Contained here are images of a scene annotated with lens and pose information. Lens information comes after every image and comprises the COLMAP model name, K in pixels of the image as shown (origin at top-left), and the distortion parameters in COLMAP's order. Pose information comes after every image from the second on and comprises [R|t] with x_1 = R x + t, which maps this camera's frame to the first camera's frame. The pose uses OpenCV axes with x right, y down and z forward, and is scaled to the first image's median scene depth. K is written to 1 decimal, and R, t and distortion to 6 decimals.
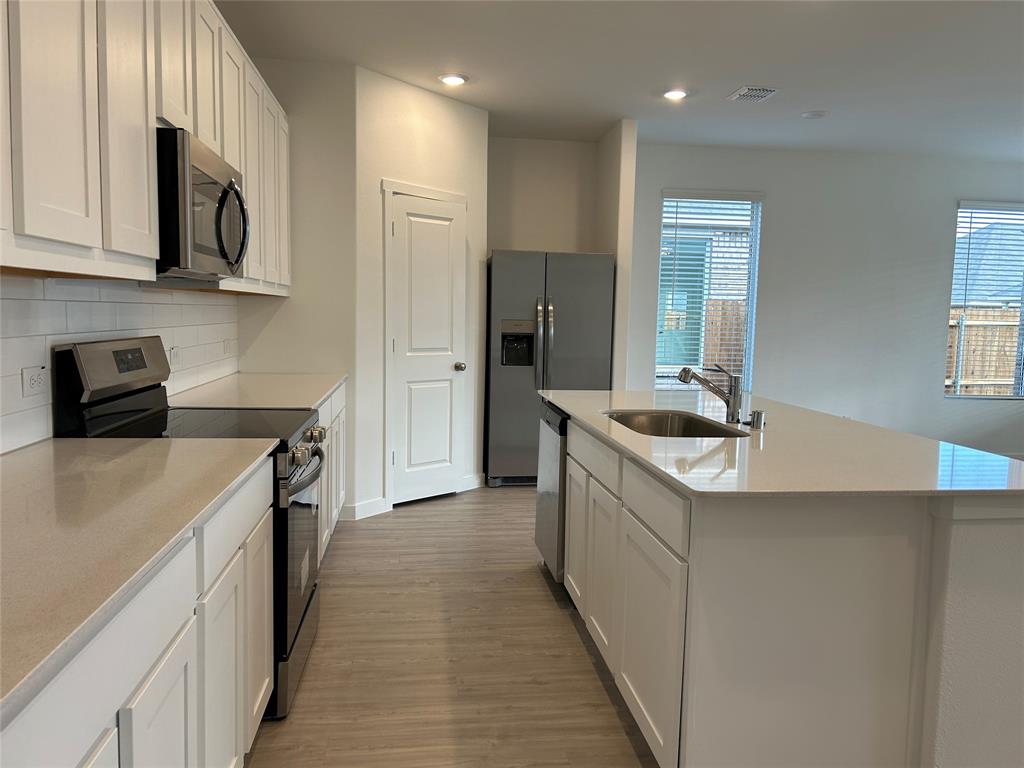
lens RADIAL K [[774.1, 0, 518.9], [0, 774.1, 392.7], [0, 0, 1]] dist [0.044221, -0.048546]
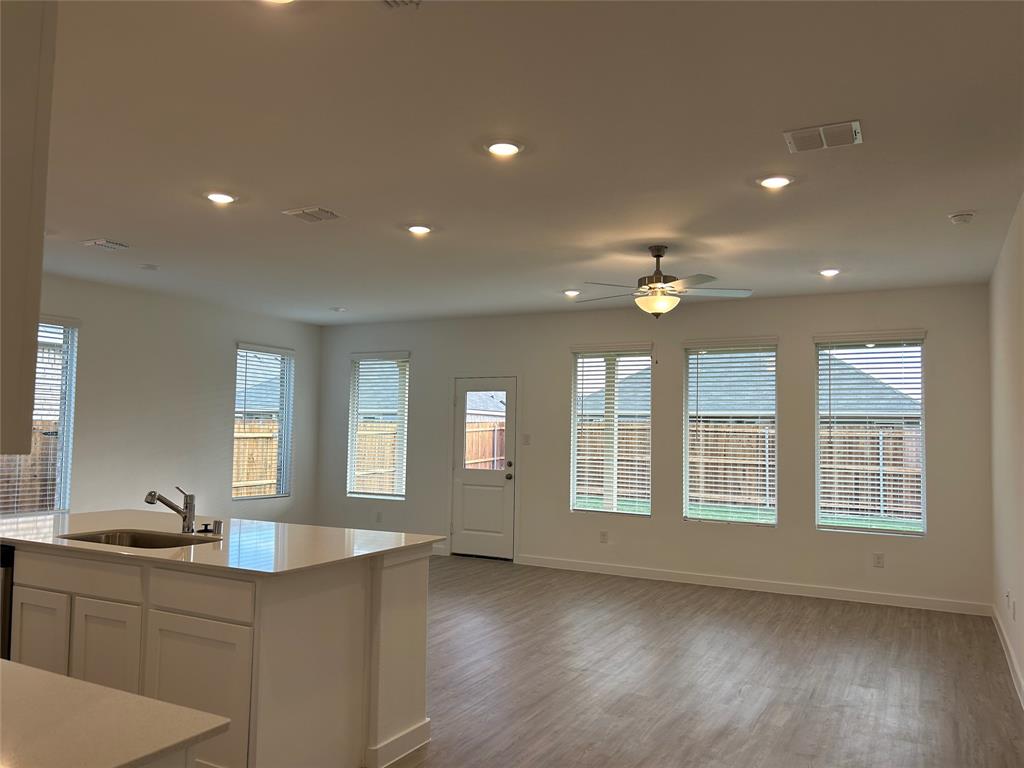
lens RADIAL K [[774.1, 0, 515.0], [0, 774.1, 392.9], [0, 0, 1]] dist [0.044221, -0.048546]
pose [[0.587781, 0.030807, 0.808433, -0.256002], [0.077904, 0.992476, -0.094461, -0.014743], [-0.805261, 0.118502, 0.580958, -0.112819]]
